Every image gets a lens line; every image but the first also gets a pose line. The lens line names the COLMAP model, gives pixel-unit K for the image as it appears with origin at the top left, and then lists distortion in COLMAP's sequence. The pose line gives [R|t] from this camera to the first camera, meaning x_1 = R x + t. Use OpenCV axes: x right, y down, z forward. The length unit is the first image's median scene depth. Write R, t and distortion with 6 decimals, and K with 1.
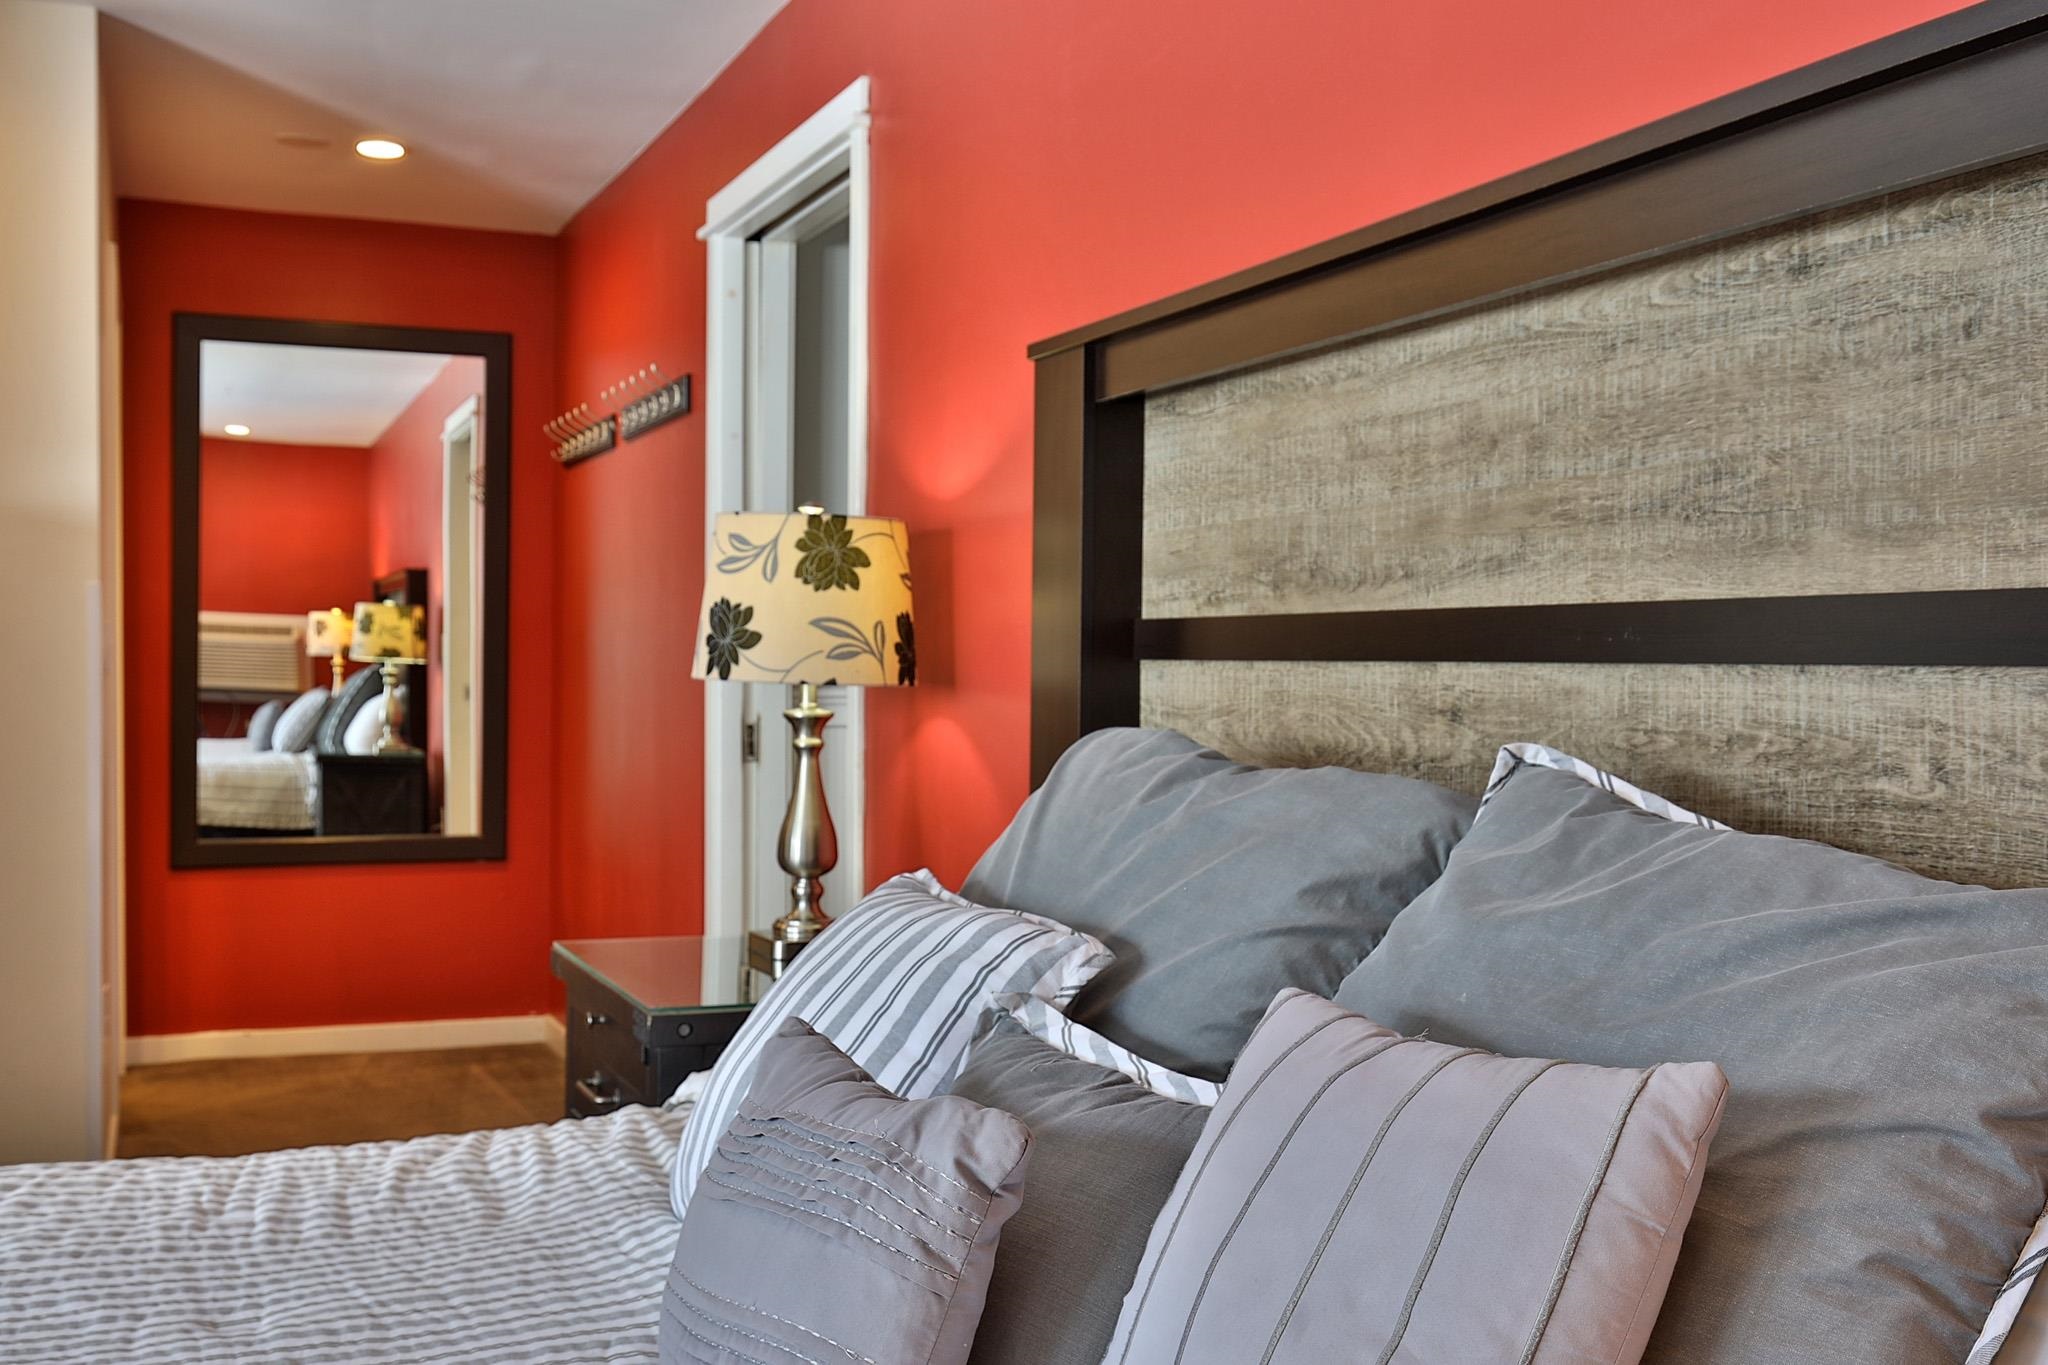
lens RADIAL K [[2073.9, 0, 1025.5], [0, 2073.9, 672.0], [0, 0, 1]] dist [-0.009814, 0.000000]
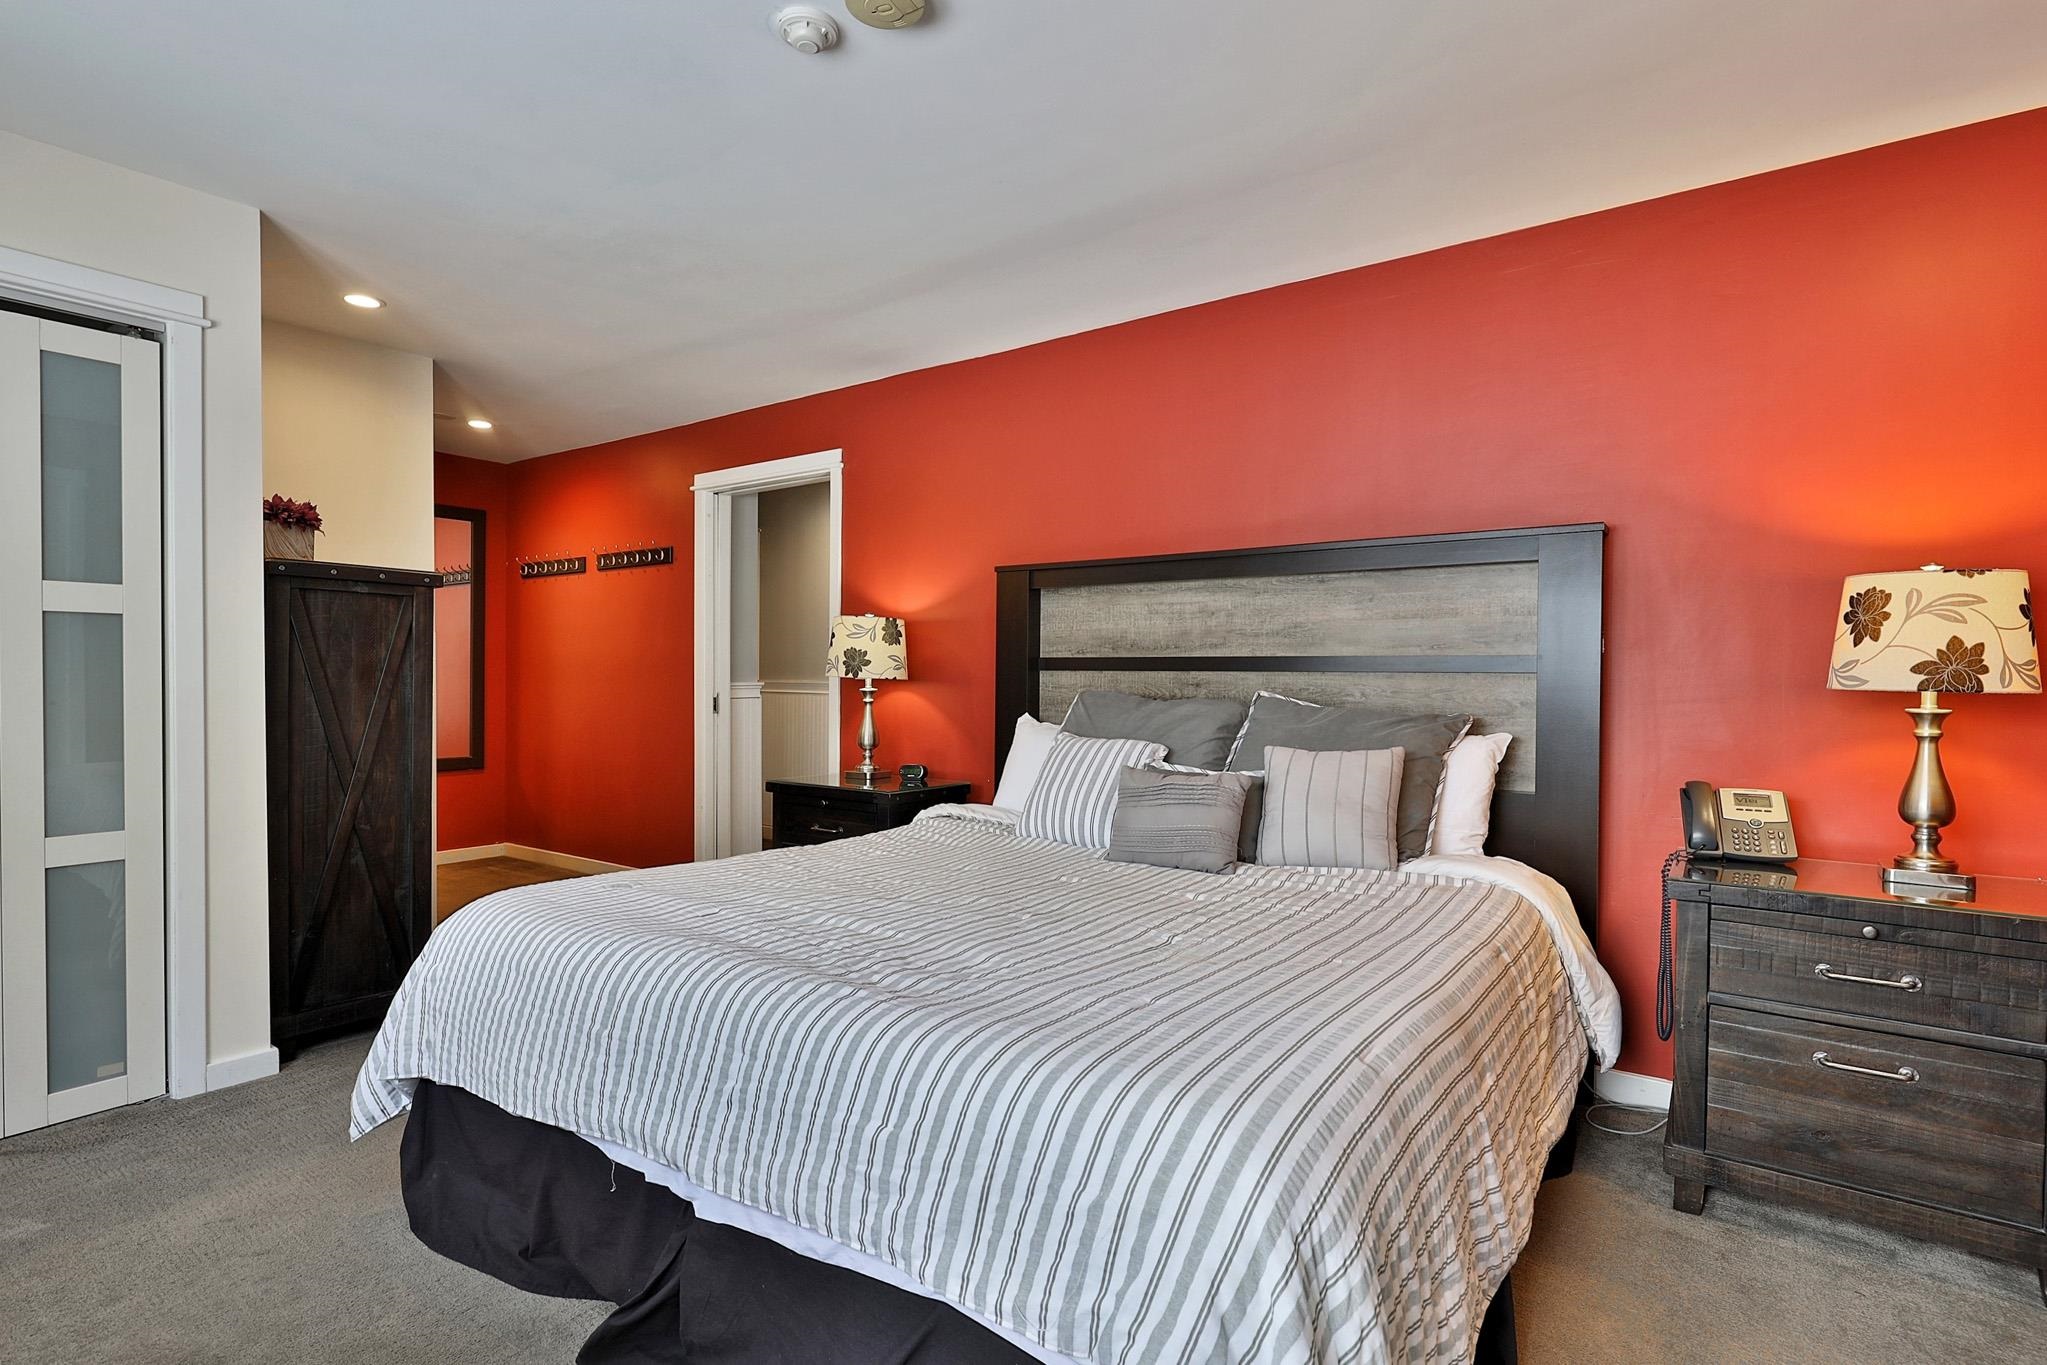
lens RADIAL K [[996.8, 0, 1031.2], [0, 996.8, 678.3], [0, 0, 1]] dist [-0.001764, -0.001512]
pose [[0.849853, -0.002422, 0.527014, -0.841078], [0.001254, 0.999996, 0.002573, 0.002592], [-0.527018, -0.001526, 0.849853, -0.311121]]
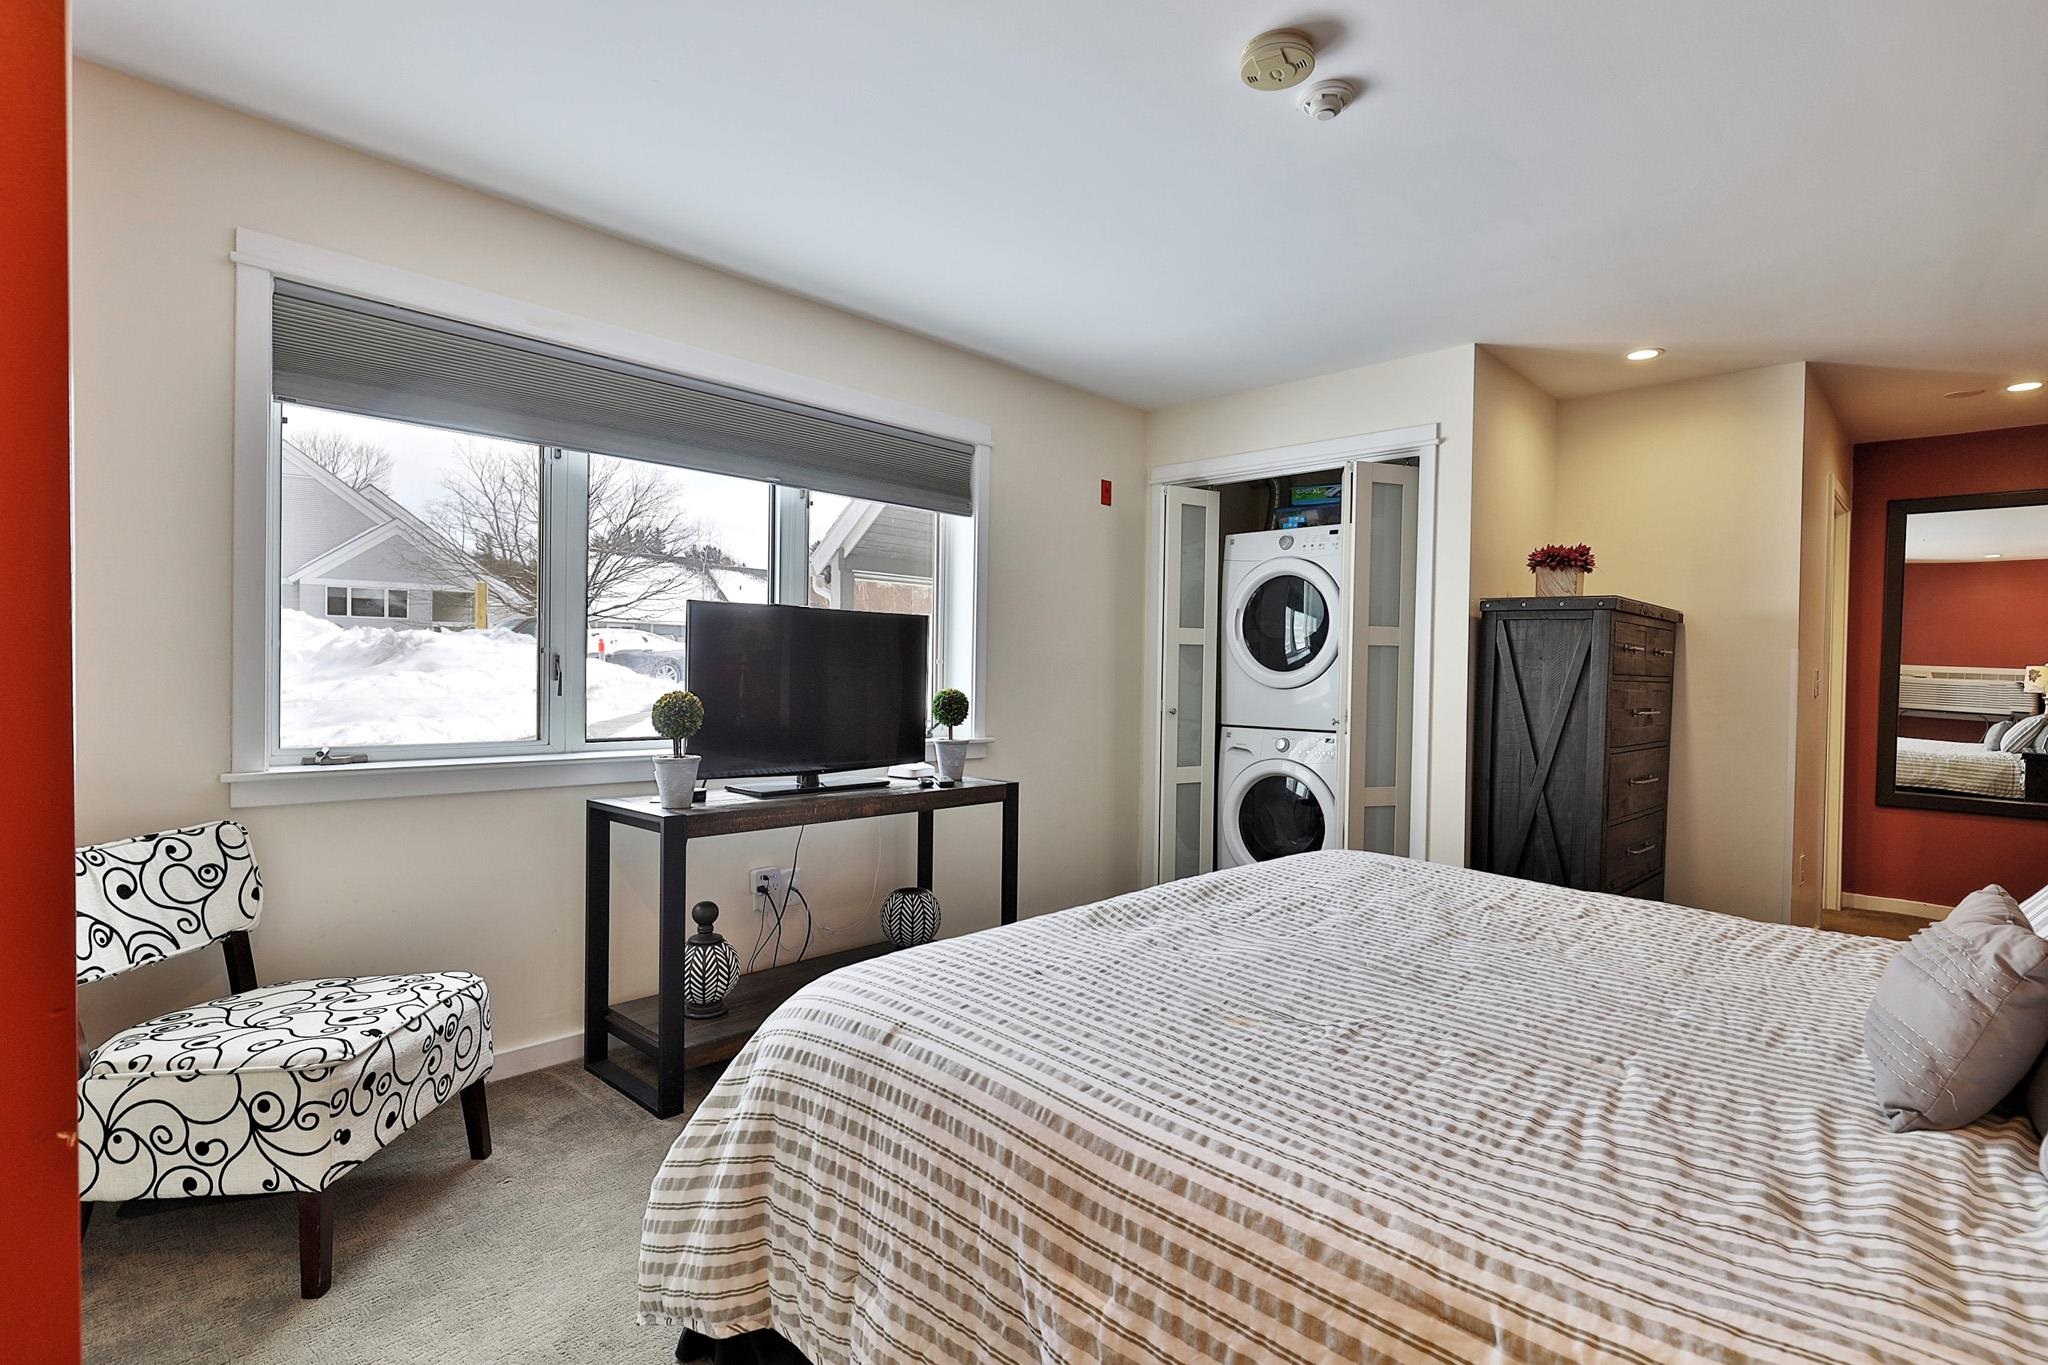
lens RADIAL K [[997.3, 0, 1040.7], [0, 997.3, 686.0], [0, 0, 1]] dist [-0.001764, -0.001512]
pose [[0.408710, 0.021435, -0.912413, 0.232128], [-0.029075, 0.999523, 0.010457, 0.003470], [0.912201, 0.022254, 0.409138, -0.090911]]
